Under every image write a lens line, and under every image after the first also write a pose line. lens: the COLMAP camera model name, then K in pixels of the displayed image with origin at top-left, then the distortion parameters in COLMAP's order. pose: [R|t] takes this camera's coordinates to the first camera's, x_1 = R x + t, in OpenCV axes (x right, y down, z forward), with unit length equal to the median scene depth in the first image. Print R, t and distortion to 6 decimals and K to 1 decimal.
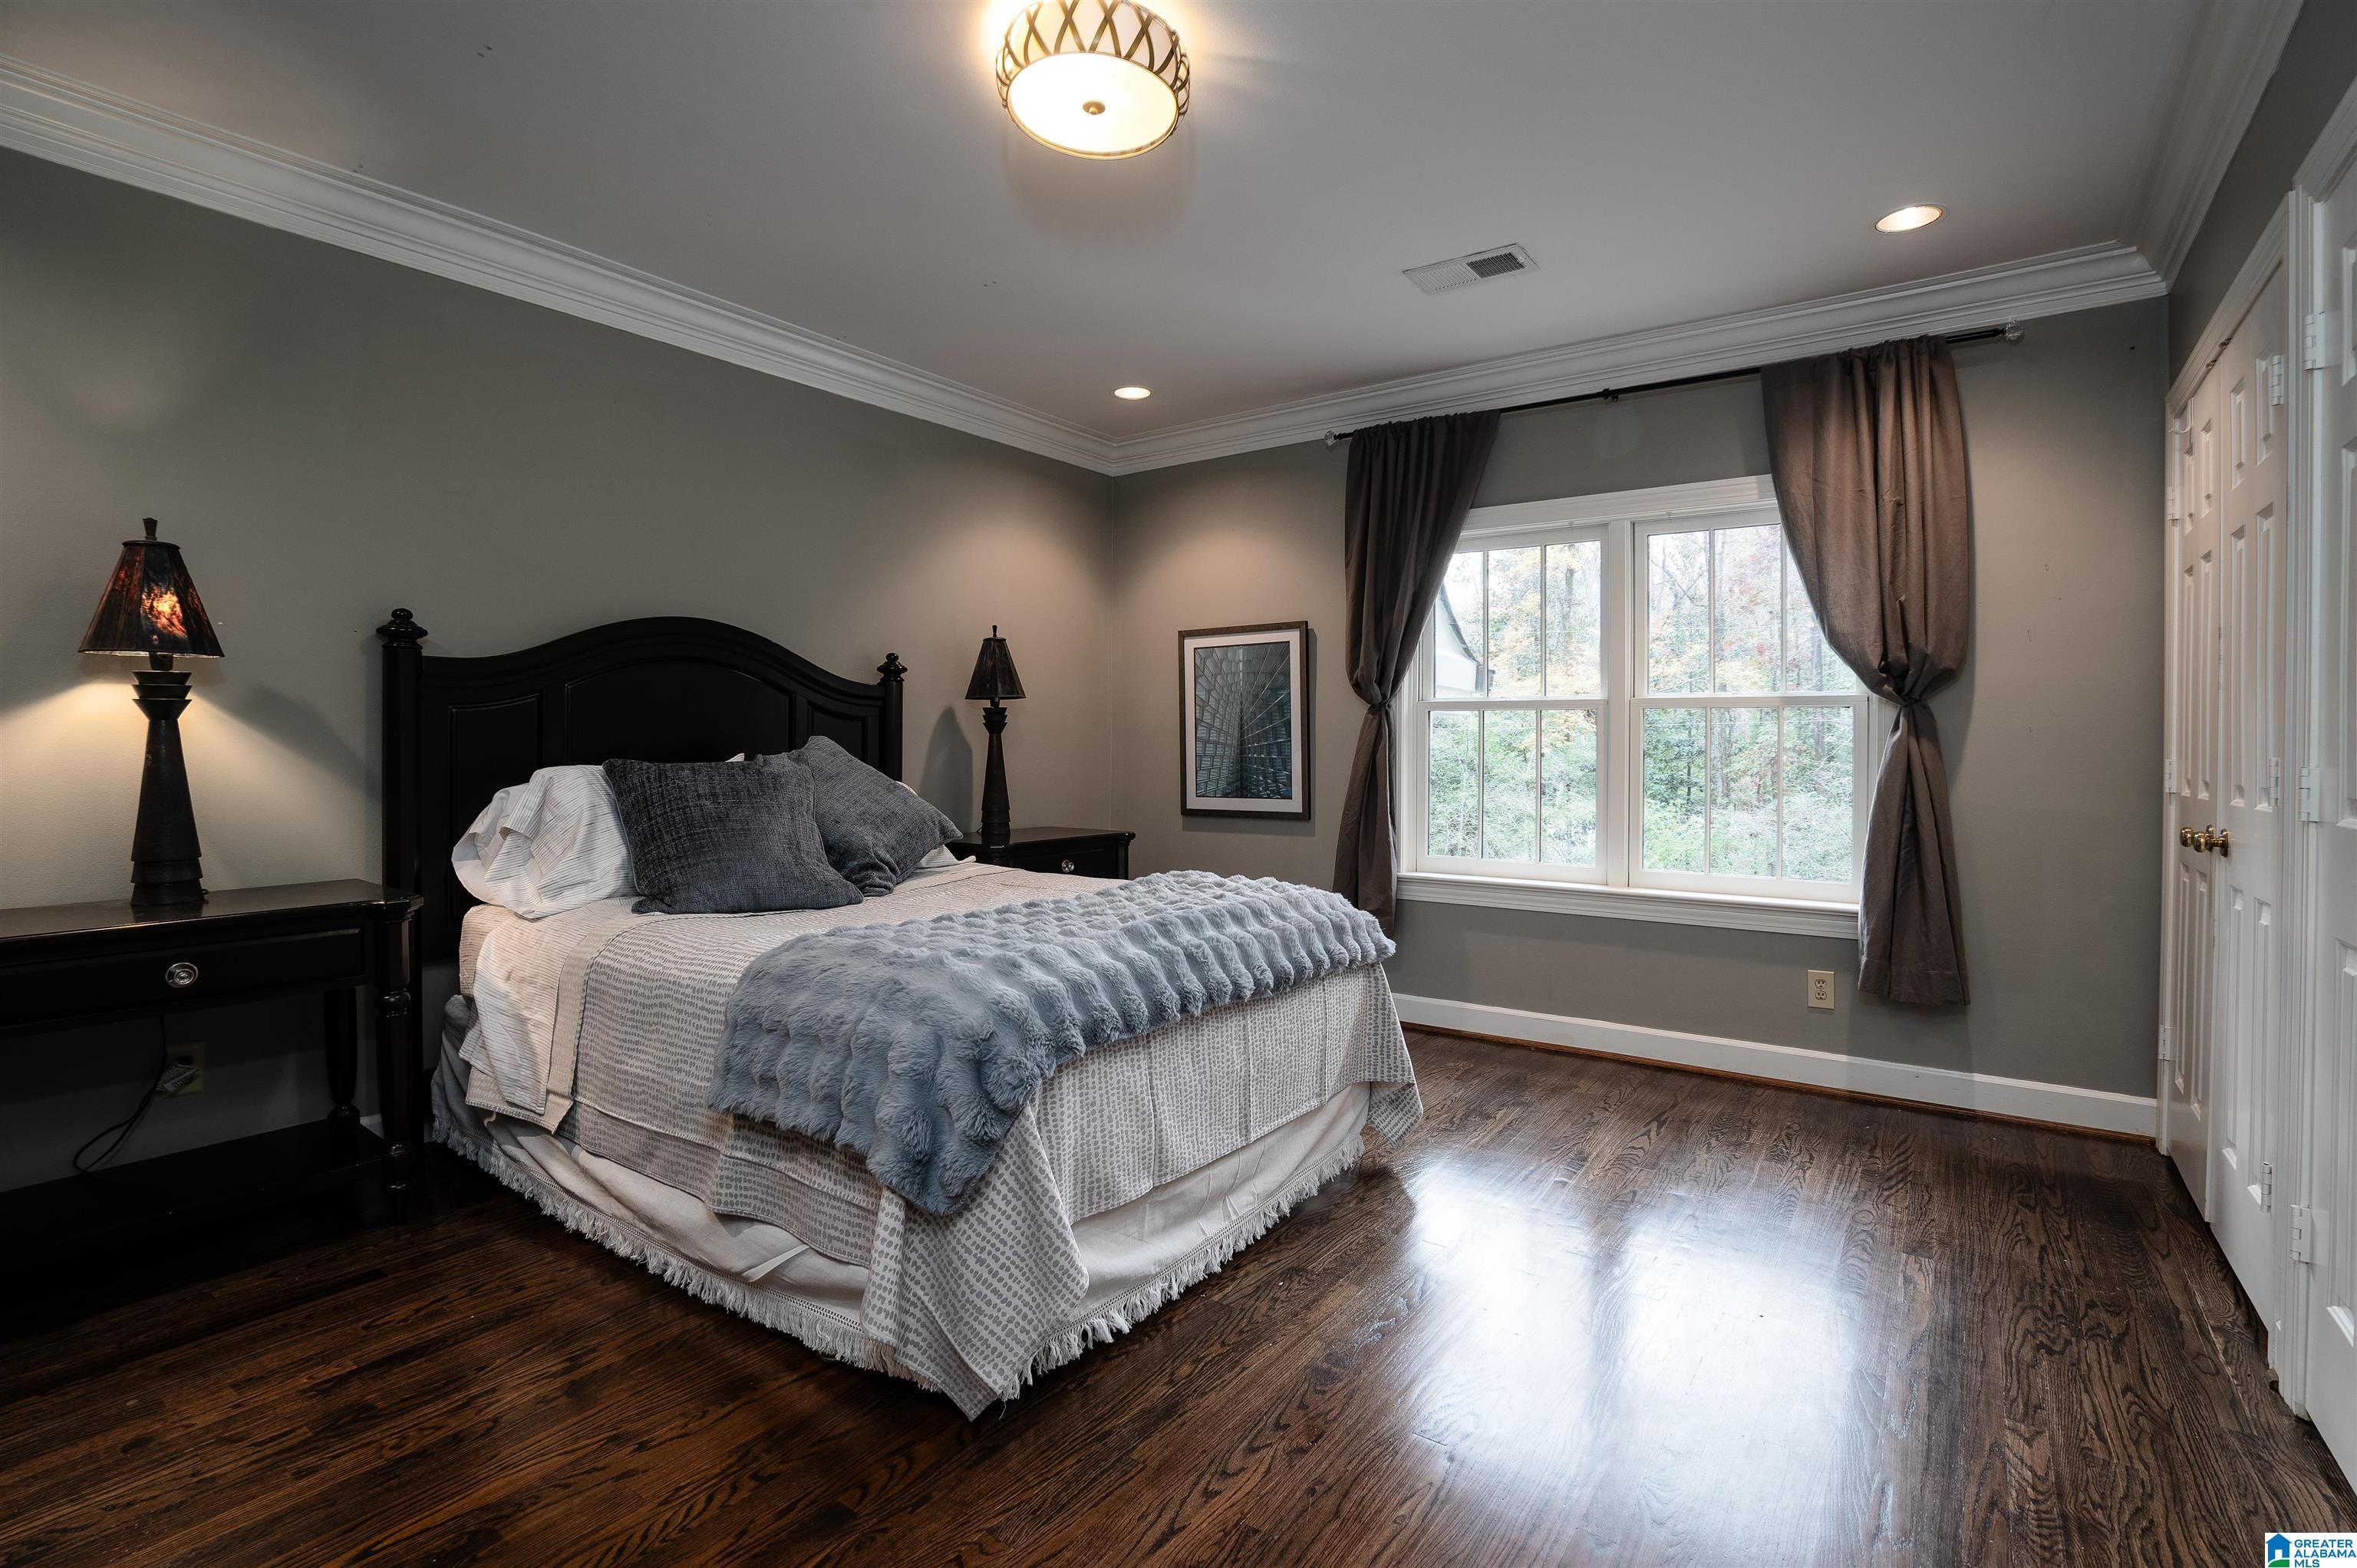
lens RADIAL K [[1135.8, 0, 1178.2], [0, 1135.8, 777.1], [0, 0, 1]] dist [0.004786, 0.000453]
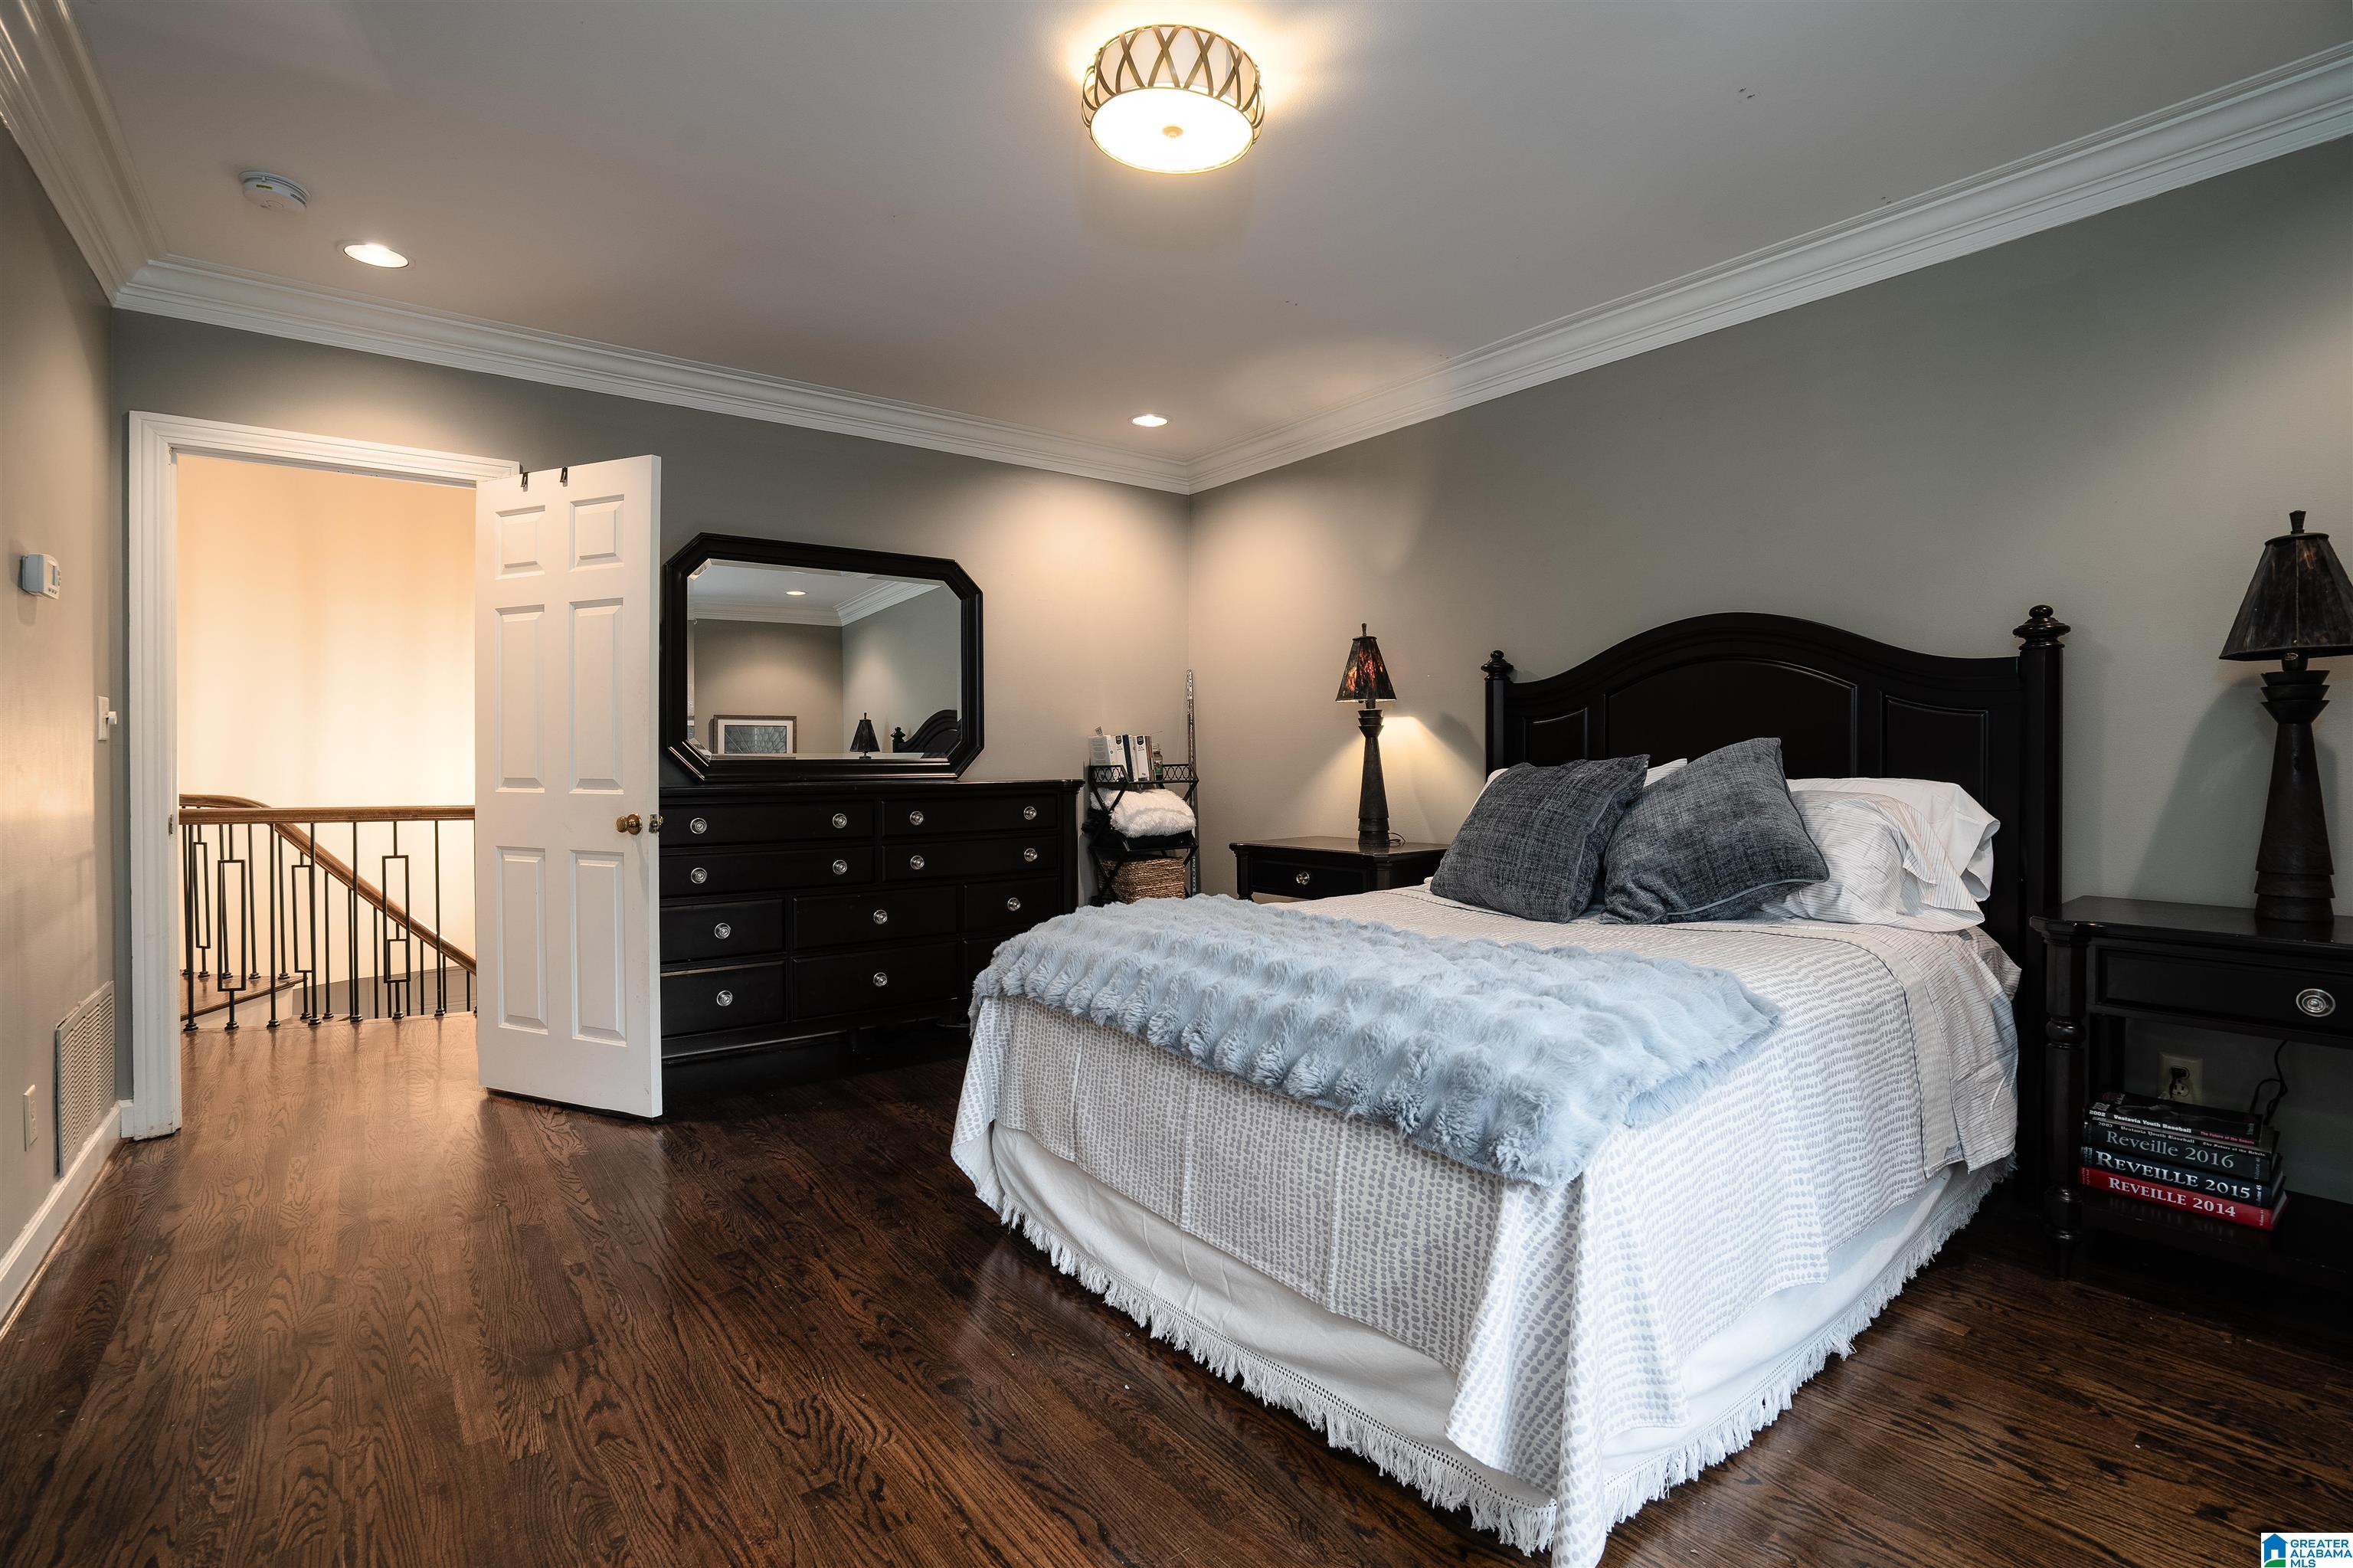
lens RADIAL K [[1134.0, 0, 1173.9], [0, 1134.0, 769.0], [0, 0, 1]] dist [0.004786, 0.000453]
pose [[-0.302843, 0.012269, -0.952962, 0.801333], [-0.024945, 0.999472, 0.020796, -0.028713], [0.952714, 0.030070, -0.302377, 1.162902]]
